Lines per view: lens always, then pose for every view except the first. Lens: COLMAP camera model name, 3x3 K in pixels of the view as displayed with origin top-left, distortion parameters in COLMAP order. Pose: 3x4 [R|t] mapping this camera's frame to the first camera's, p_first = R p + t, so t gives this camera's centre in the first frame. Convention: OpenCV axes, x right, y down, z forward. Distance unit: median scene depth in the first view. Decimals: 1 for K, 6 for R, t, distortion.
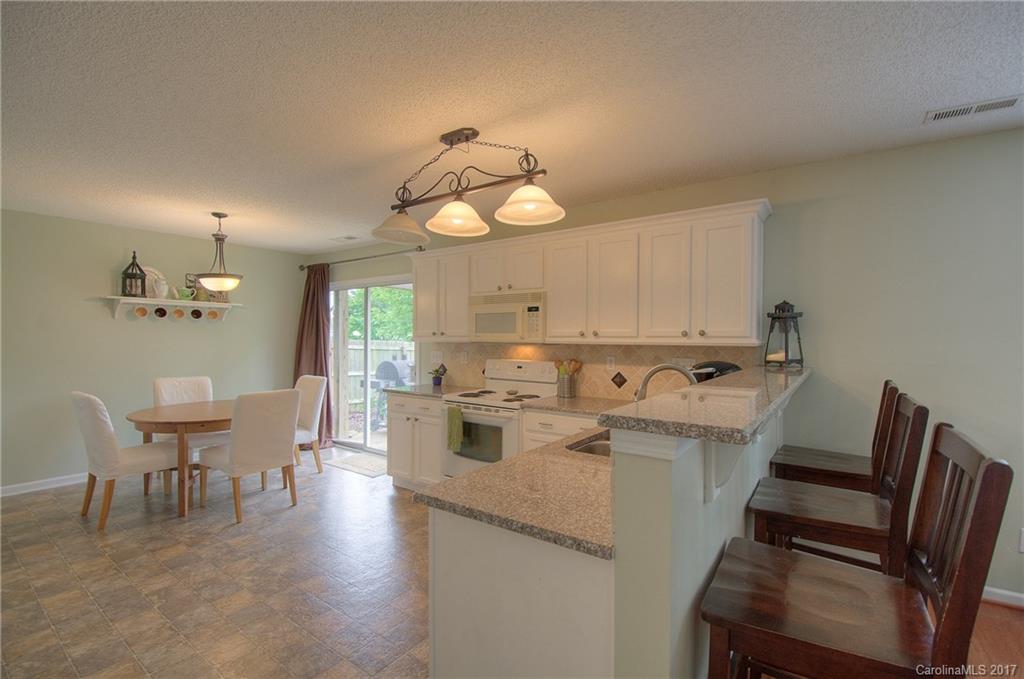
lens RADIAL K [[460.9, 0, 517.7], [0, 460.9, 345.7], [0, 0, 1]] dist [0.001027, -0.015146]
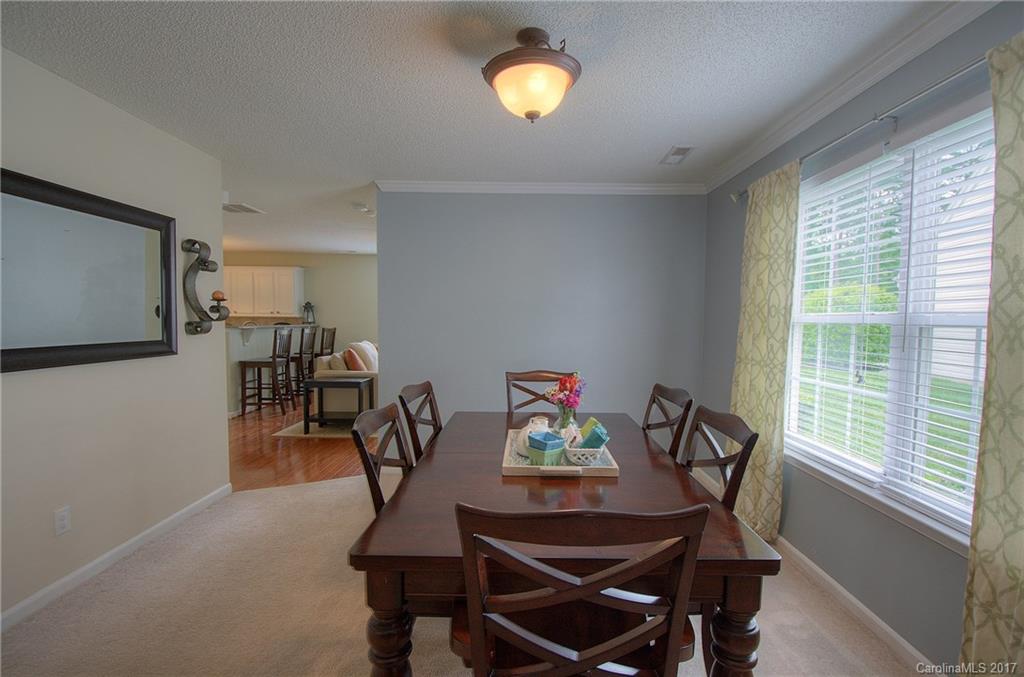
lens RADIAL K [[460.9, 0, 517.7], [0, 460.9, 344.7], [0, 0, 1]] dist [0.001027, -0.015146]
pose [[0.814778, -0.034023, 0.578774, -0.029416], [0.007520, 0.998813, 0.048128, 0.044465], [-0.579724, -0.034862, 0.814067, -2.133220]]
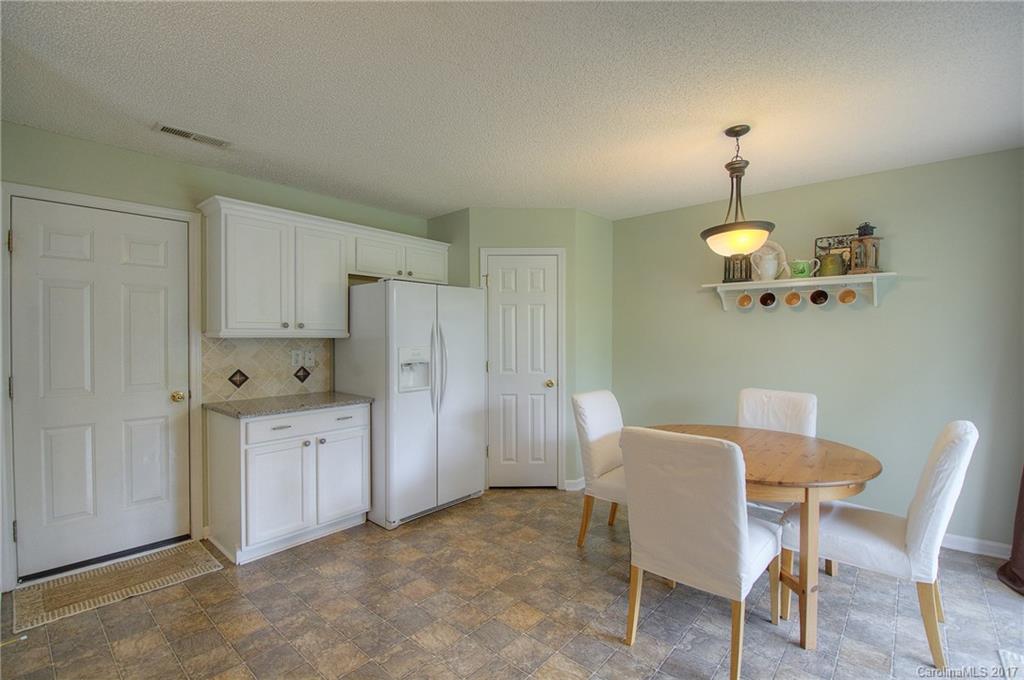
lens RADIAL K [[462.9, 0, 512.0], [0, 462.9, 340.0], [0, 0, 1]] dist [0.000631, 0.000048]
pose [[-0.104136, 0.012749, -0.994481, -0.000260], [-0.019869, 0.999692, 0.014897, -0.007882], [0.994365, 0.021311, -0.103850, 0.535671]]
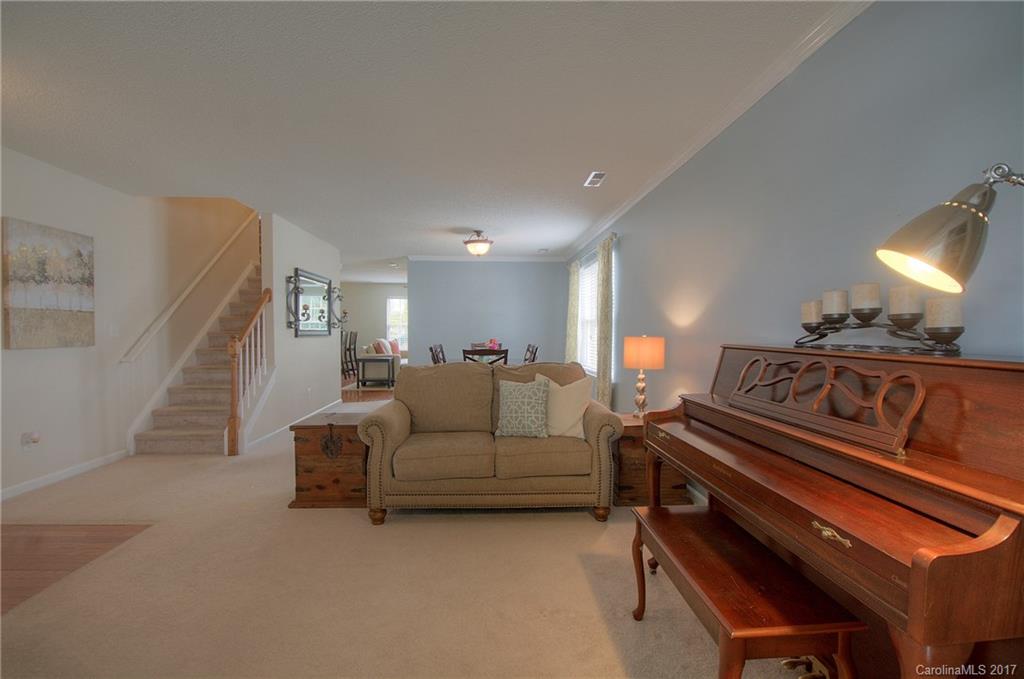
lens RADIAL K [[460.9, 0, 517.7], [0, 460.9, 345.7], [0, 0, 1]] dist [0.001027, -0.015146]
pose [[0.769629, -0.025203, 0.637994, -0.885100], [0.015008, 0.999659, 0.021386, 0.130214], [-0.638315, -0.006885, 0.769744, -3.406707]]
